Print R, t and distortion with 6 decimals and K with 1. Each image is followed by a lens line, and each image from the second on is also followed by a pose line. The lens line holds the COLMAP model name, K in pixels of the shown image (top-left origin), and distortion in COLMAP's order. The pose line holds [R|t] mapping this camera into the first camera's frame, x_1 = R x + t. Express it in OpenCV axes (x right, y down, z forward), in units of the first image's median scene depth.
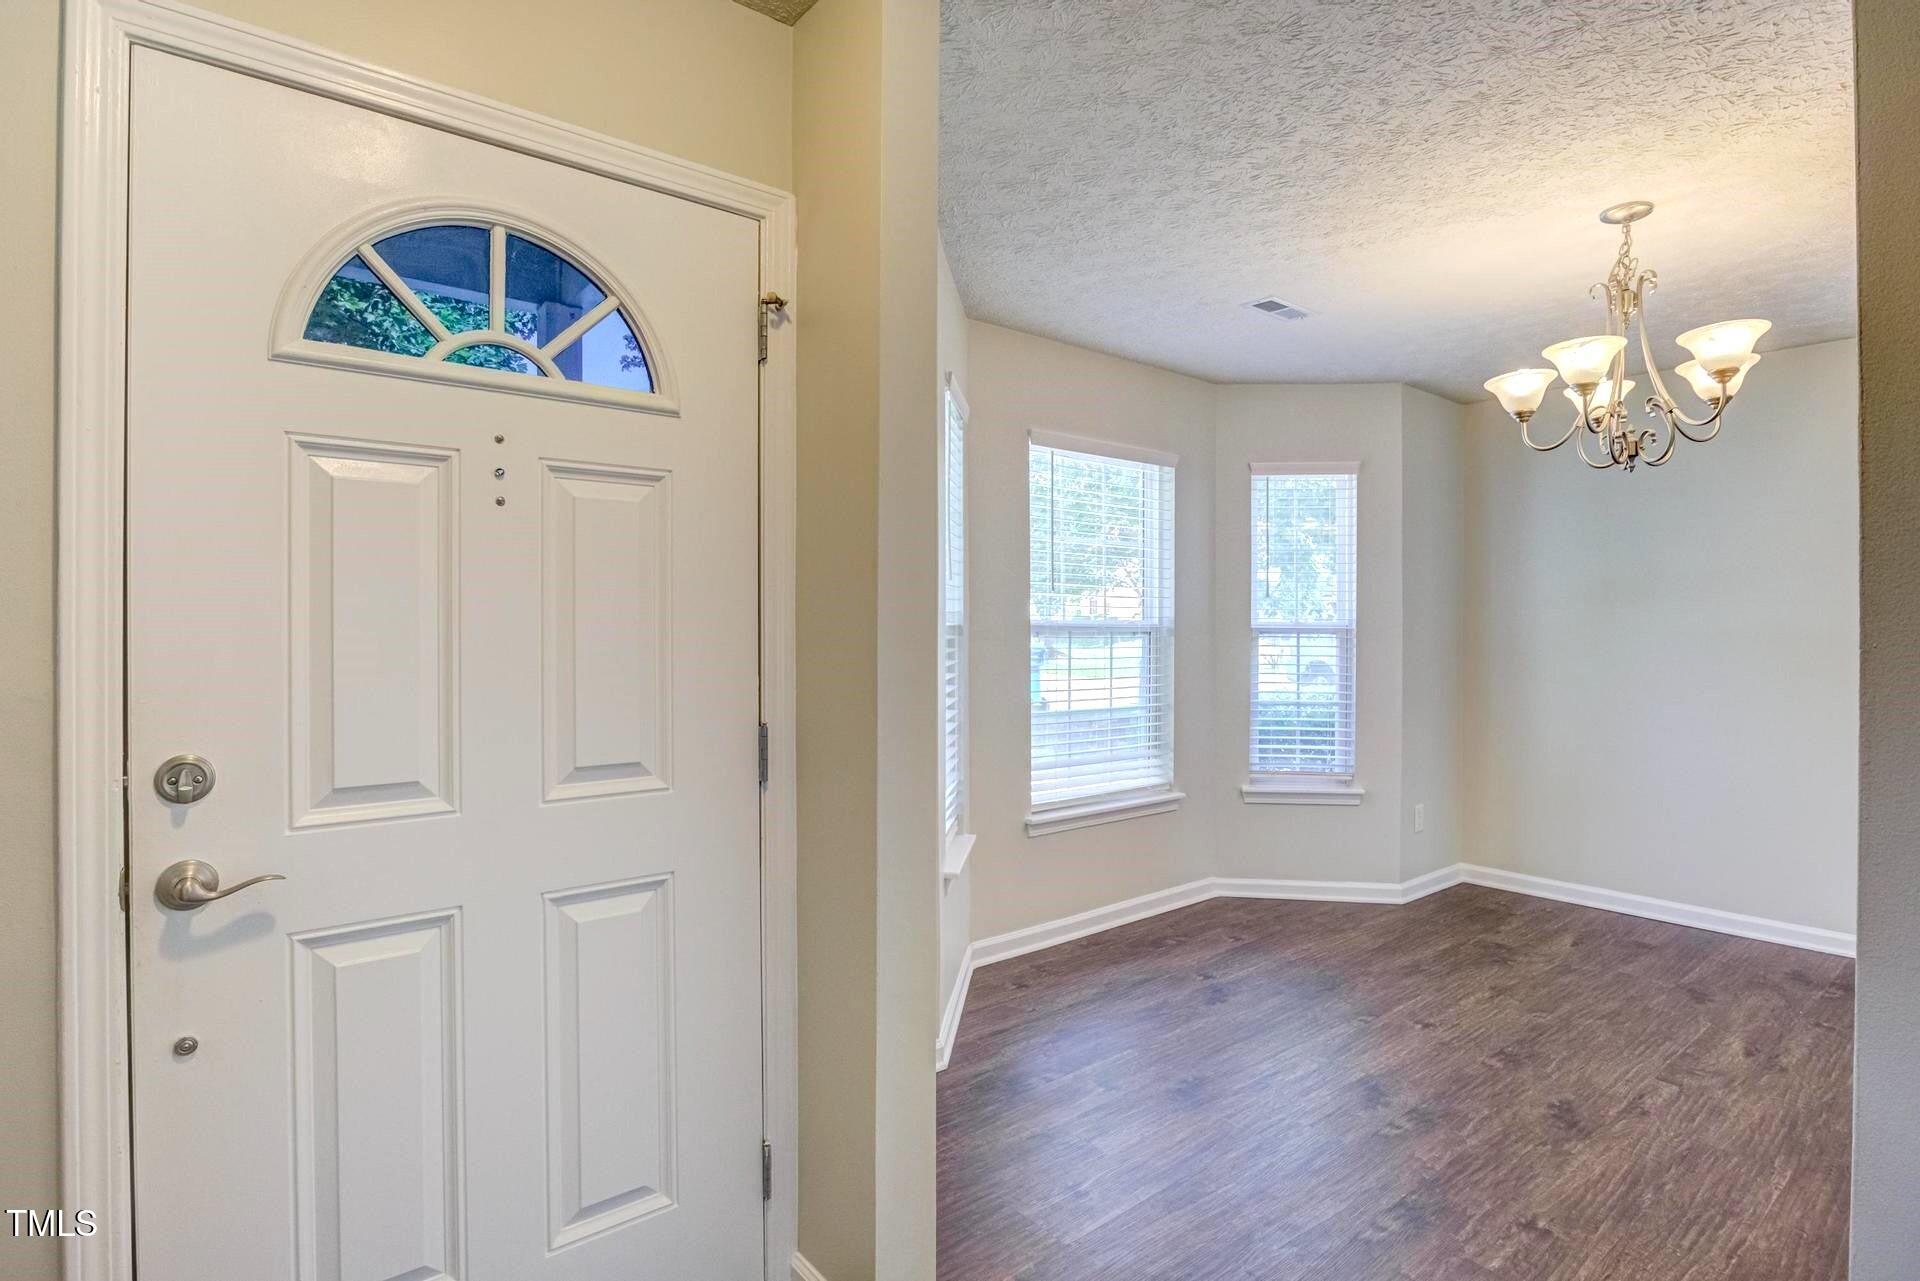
lens RADIAL K [[979.9, 0, 953.4], [0, 979.9, 648.2], [0, 0, 1]] dist [-0.031193, 0.010633]
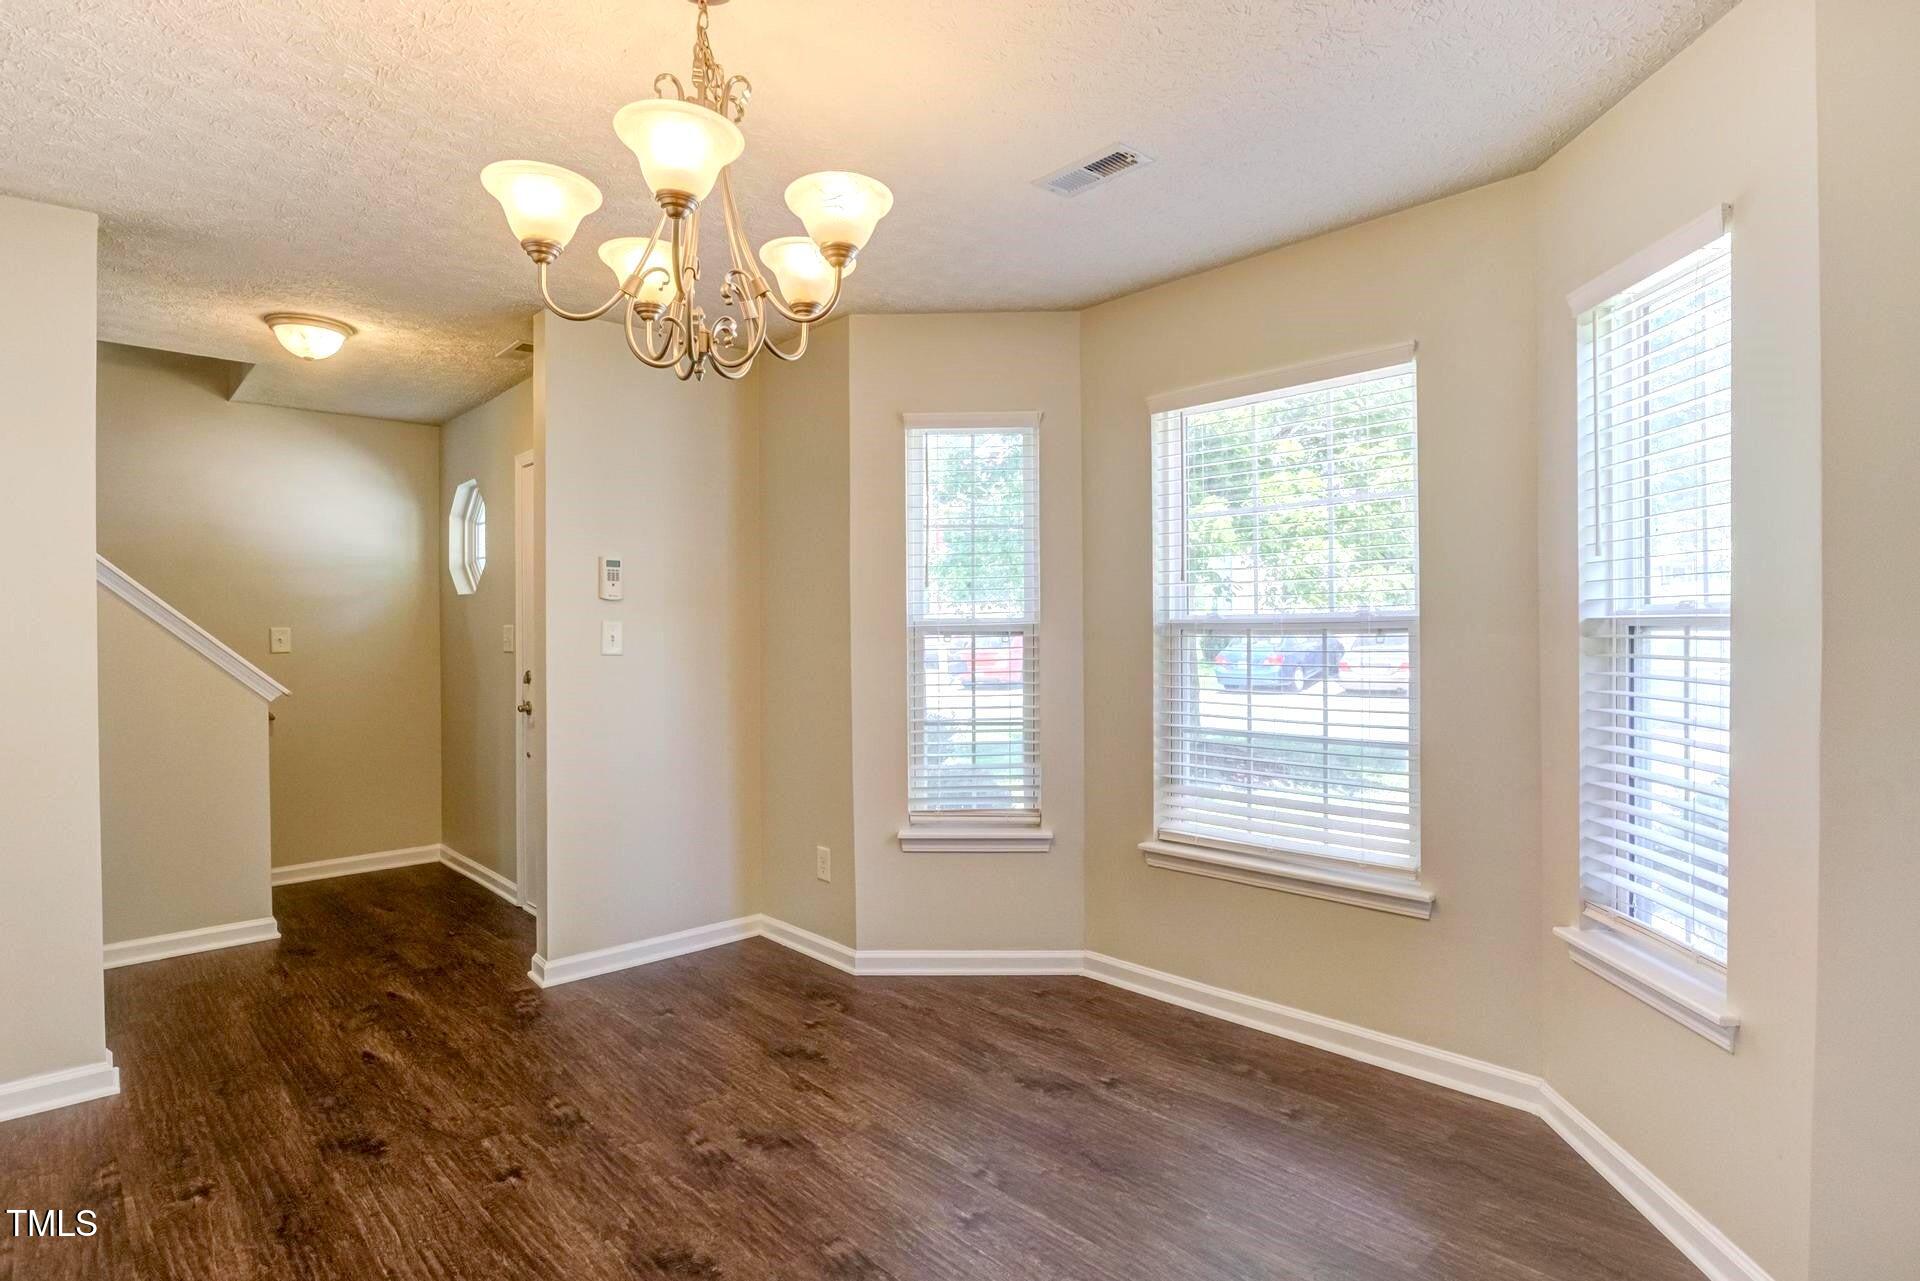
lens RADIAL K [[979.9, 0, 970.8], [0, 979.9, 647.6], [0, 0, 1]] dist [-0.031193, 0.010633]
pose [[0.076465, 0.011279, -0.997008, 1.126496], [-0.014078, 0.999849, 0.010231, -0.009346], [0.996973, 0.013254, 0.076612, 0.930537]]
